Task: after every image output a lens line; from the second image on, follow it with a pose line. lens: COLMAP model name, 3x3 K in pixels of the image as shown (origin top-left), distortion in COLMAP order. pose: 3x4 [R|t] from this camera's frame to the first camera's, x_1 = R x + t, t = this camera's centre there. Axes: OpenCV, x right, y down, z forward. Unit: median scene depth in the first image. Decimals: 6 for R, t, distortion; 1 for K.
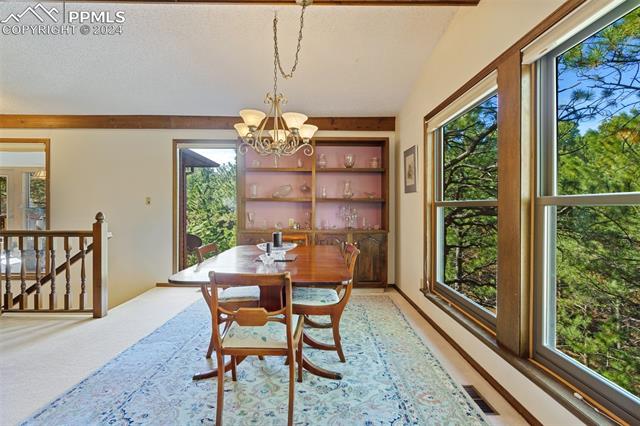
lens RADIAL K [[294.7, 0, 320.9], [0, 294.7, 208.3], [0, 0, 1]] dist [-0.003585, 0.000310]
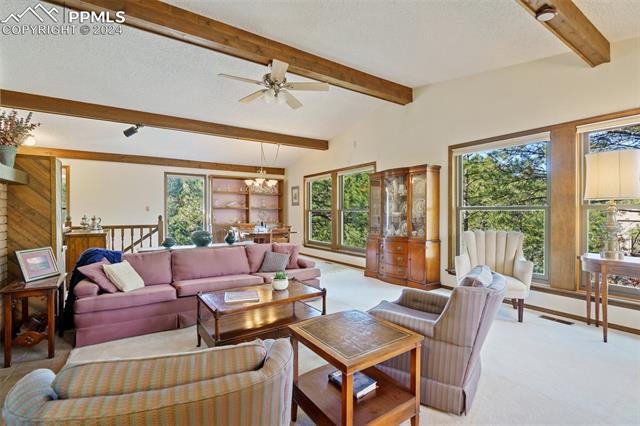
lens RADIAL K [[294.7, 0, 319.0], [0, 294.7, 211.1], [0, 0, 1]] dist [-0.003585, 0.000310]
pose [[0.844499, -0.002650, 0.535550, -0.674456], [0.006947, 0.999958, -0.006007, 0.005900], [-0.535512, 0.008794, 0.844482, -0.908123]]
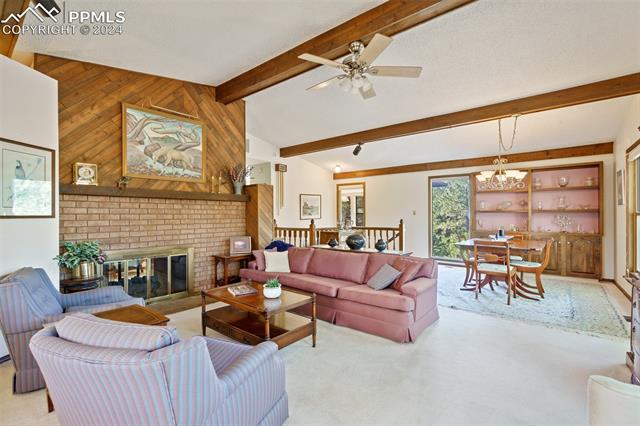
lens RADIAL K [[294.7, 0, 314.1], [0, 294.7, 215.3], [0, 0, 1]] dist [-0.003585, 0.000310]
pose [[0.762965, -0.004298, -0.646425, 0.095206], [-0.001058, 0.999968, -0.007897, 0.003444], [0.646439, 0.006709, 0.762936, -0.741903]]
